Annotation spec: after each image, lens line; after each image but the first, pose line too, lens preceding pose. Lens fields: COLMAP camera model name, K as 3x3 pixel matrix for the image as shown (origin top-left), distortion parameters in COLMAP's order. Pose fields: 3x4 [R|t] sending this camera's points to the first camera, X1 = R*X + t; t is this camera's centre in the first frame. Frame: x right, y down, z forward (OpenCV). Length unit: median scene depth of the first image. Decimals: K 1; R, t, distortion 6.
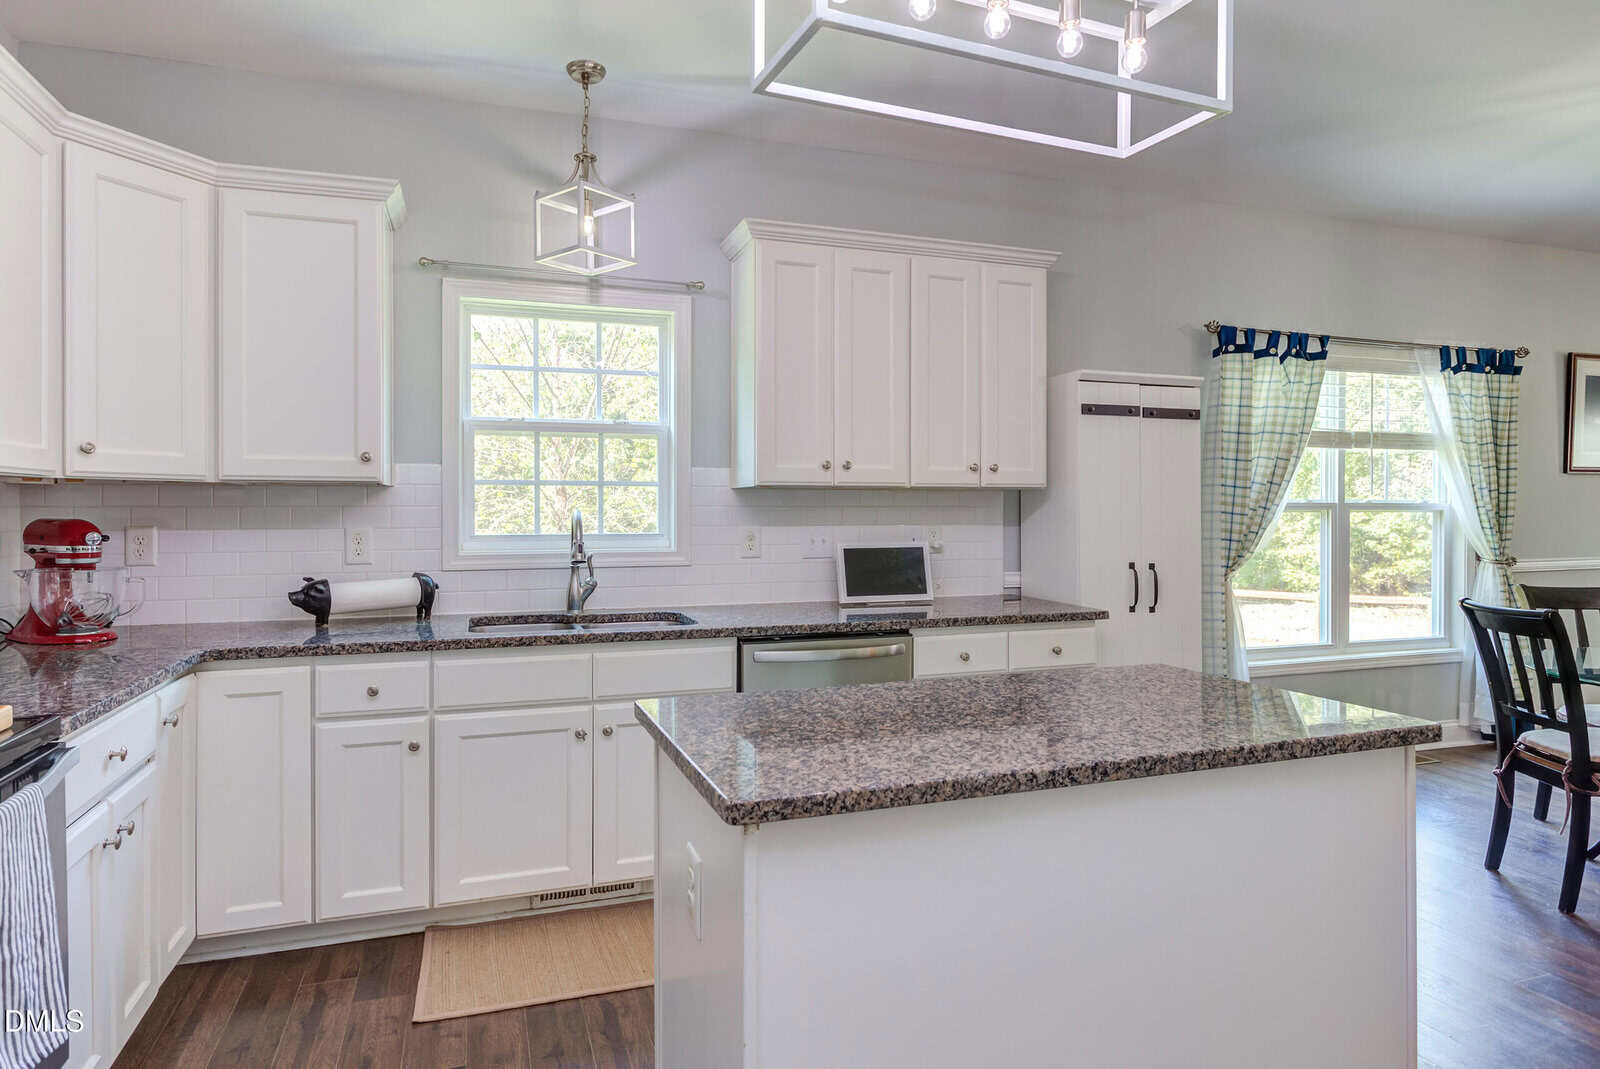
lens RADIAL K [[882.1, 0, 819.1], [0, 882.1, 510.4], [0, 0, 1]] dist [0.004817, 0.000533]
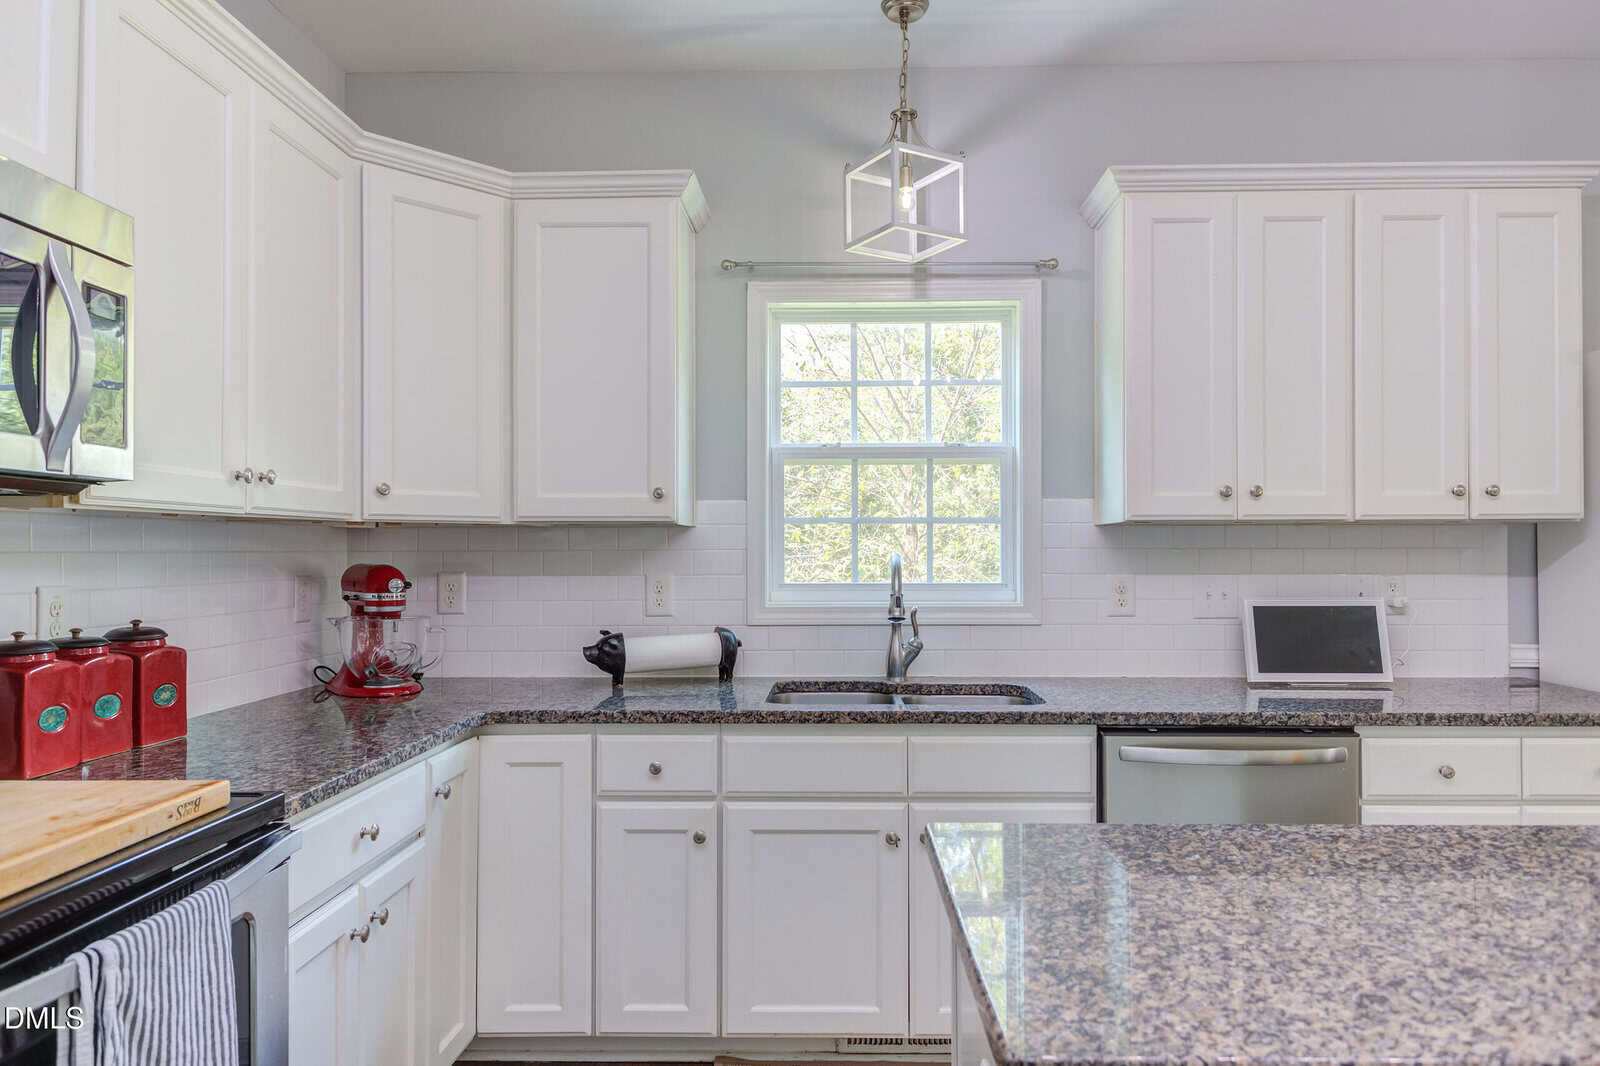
lens RADIAL K [[1023.9, 0, 867.3], [0, 1023.9, 538.3], [0, 0, 1]] dist [0.042526, -0.034288]
pose [[0.942163, -0.005641, -0.335108, 0.016190], [0.001470, 0.999918, -0.012698, -0.003202], [0.335152, 0.011471, 0.942094, 0.119038]]
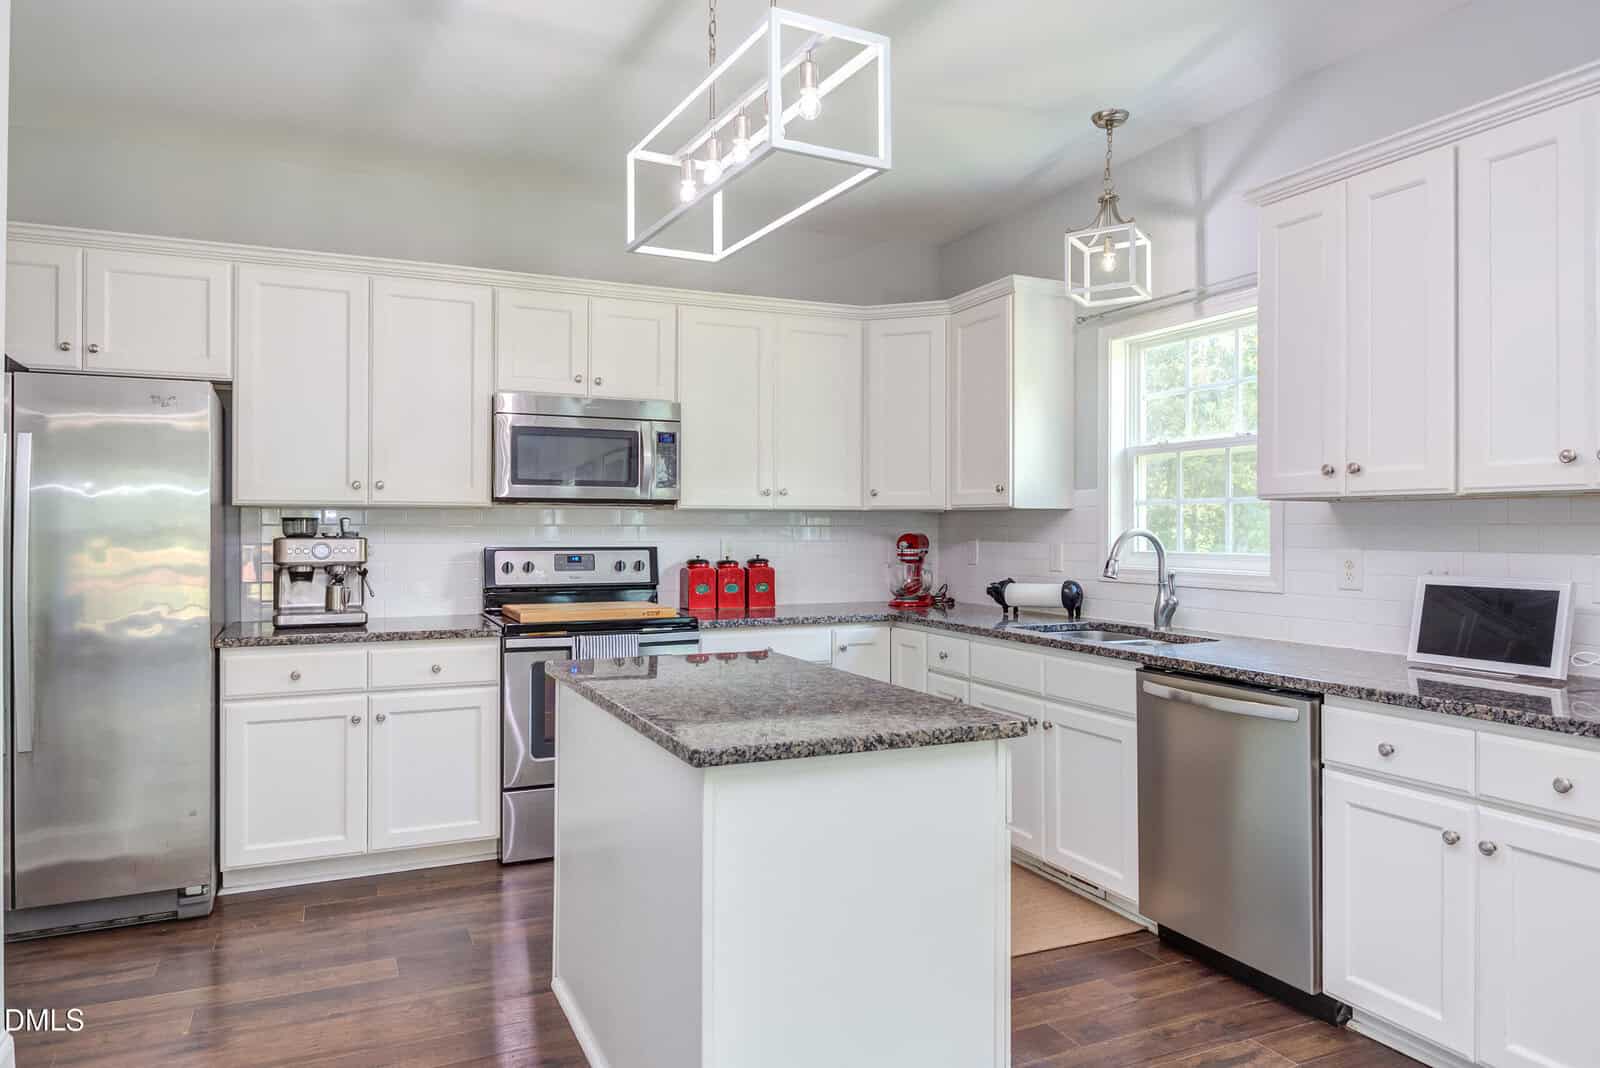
lens RADIAL K [[1098.0, 0, 800.3], [0, 1098.0, 519.1], [0, 0, 1]] dist [0.002057, 0.001007]
pose [[0.085013, -0.006075, -0.996361, 1.081070], [-0.000607, 0.999981, -0.006149, -0.003740], [0.996380, 0.001128, 0.085008, 0.548664]]
